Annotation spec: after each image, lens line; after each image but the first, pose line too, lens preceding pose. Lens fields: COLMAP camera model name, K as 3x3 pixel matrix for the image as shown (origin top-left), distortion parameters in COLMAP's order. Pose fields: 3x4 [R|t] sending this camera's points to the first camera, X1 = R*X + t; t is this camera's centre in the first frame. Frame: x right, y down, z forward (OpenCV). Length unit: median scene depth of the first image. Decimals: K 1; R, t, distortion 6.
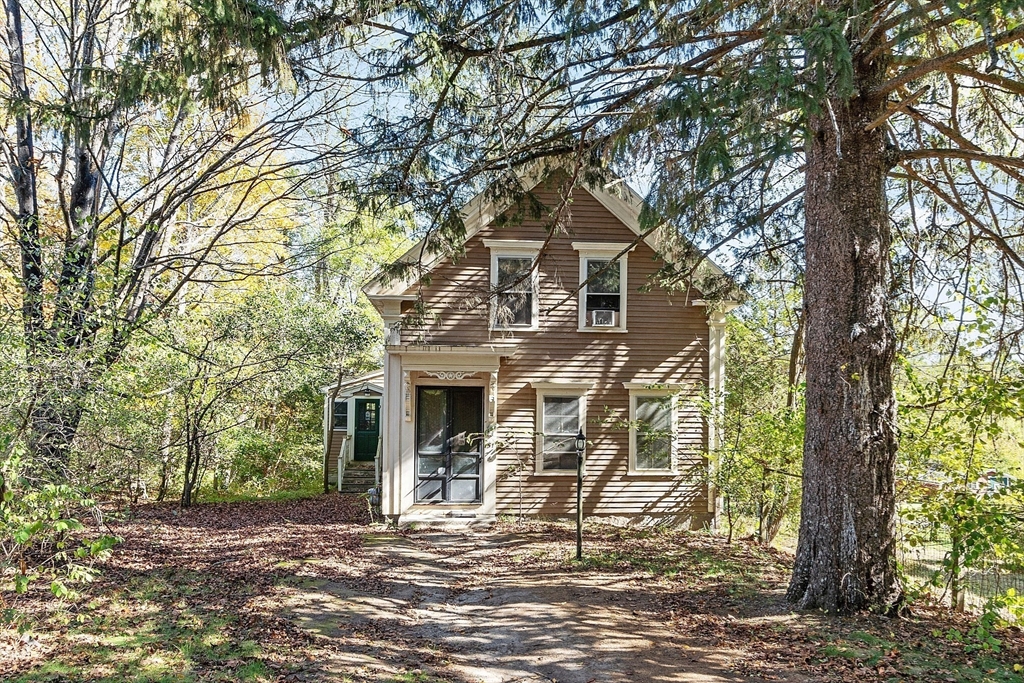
lens RADIAL K [[446.5, 0, 513.1], [0, 446.5, 351.2], [0, 0, 1]] dist [-0.000243, -0.000179]
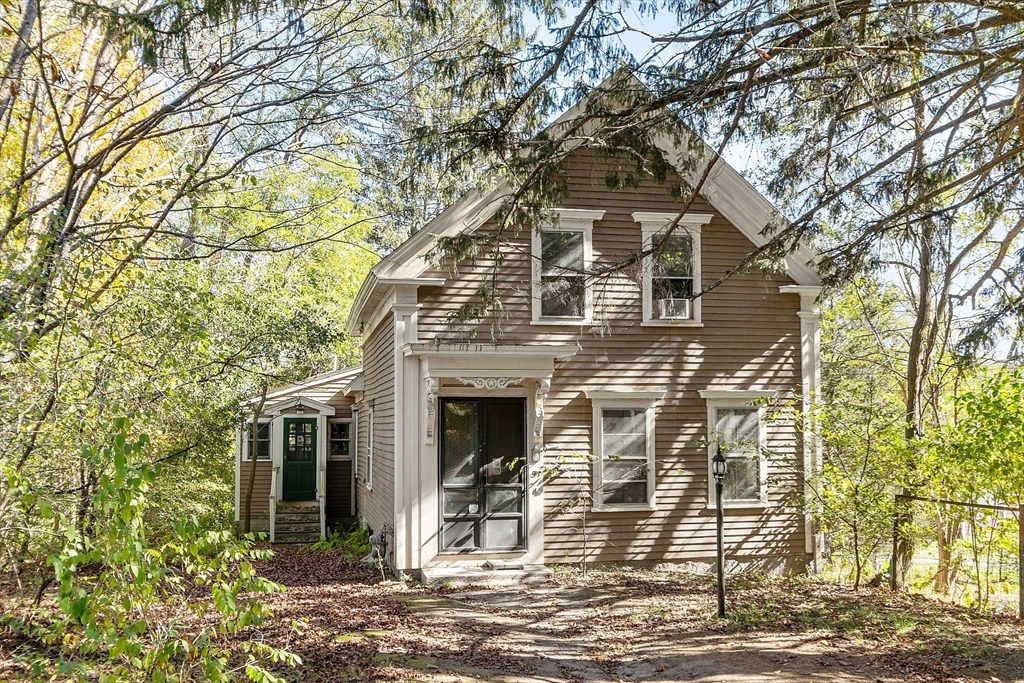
lens RADIAL K [[576.3, 0, 512.0], [0, 576.3, 341.5], [0, 0, 1]] dist [0.001031, -0.000123]
pose [[0.997528, -0.005265, 0.070066, -0.154494], [0.006805, 0.999740, -0.021755, 0.004232], [-0.069934, 0.022178, 0.997305, 0.009473]]
